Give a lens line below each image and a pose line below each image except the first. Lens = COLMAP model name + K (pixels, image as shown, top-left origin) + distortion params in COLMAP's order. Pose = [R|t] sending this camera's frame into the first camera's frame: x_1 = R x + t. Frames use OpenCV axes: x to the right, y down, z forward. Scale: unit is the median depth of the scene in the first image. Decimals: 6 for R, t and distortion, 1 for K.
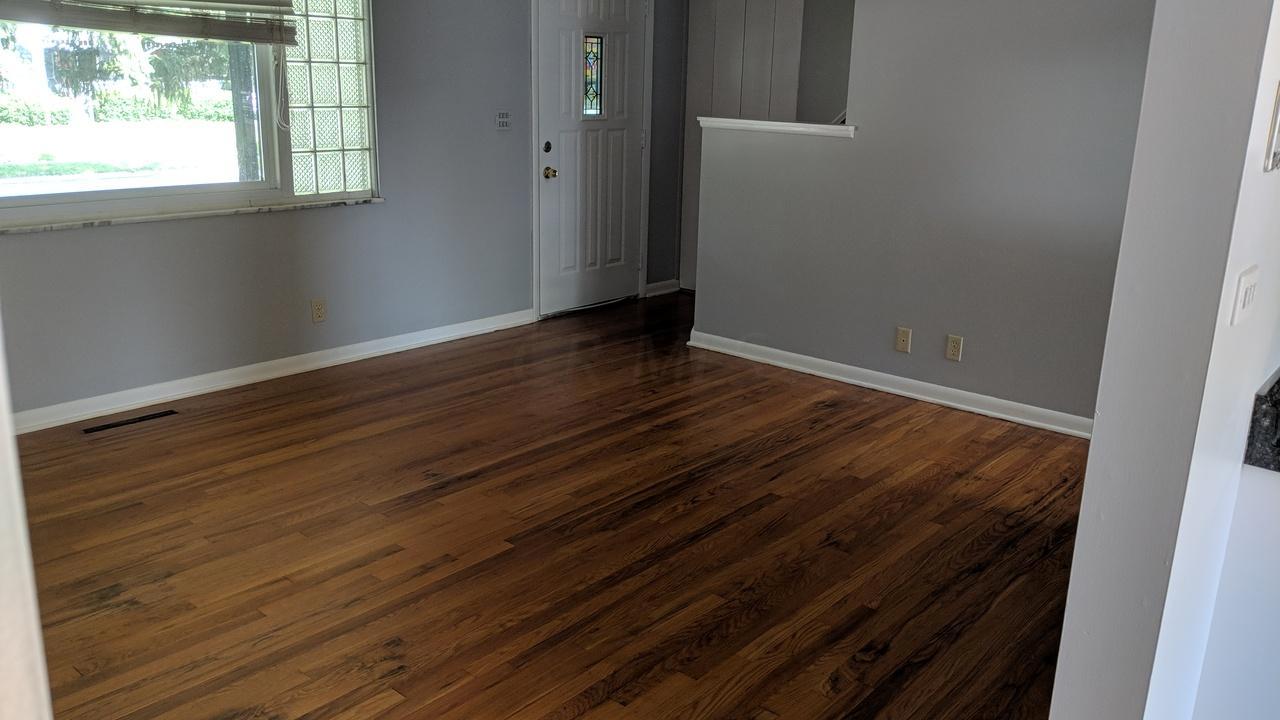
lens RADIAL K [[1012.5, 0, 640.0], [0, 1012.5, 360.0], [0, 0, 1]] dist [0.168608, -0.380271]
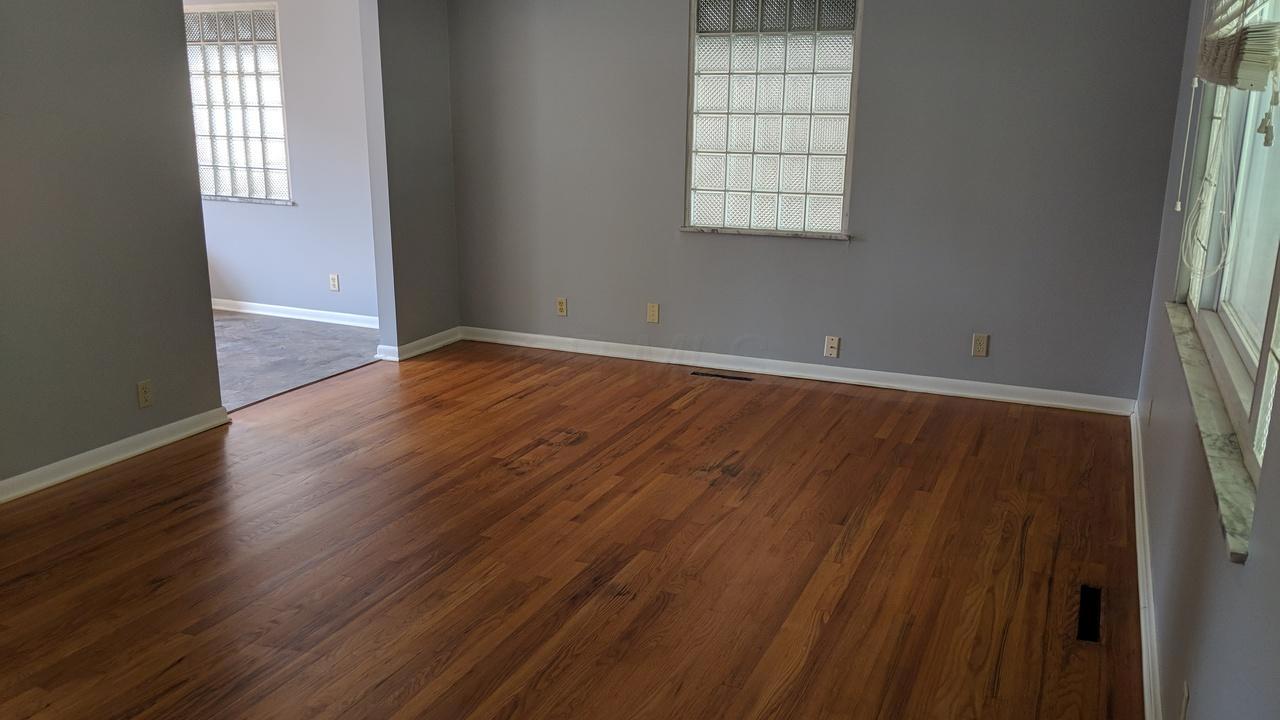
lens RADIAL K [[1012.5, 0, 640.0], [0, 1012.5, 360.0], [0, 0, 1]] dist [0.168608, -0.380271]
pose [[-0.958338, 0.032707, -0.283758, 0.017392], [-0.111706, 0.871388, 0.477708, -0.483326], [0.262888, 0.489503, -0.831431, 1.688678]]
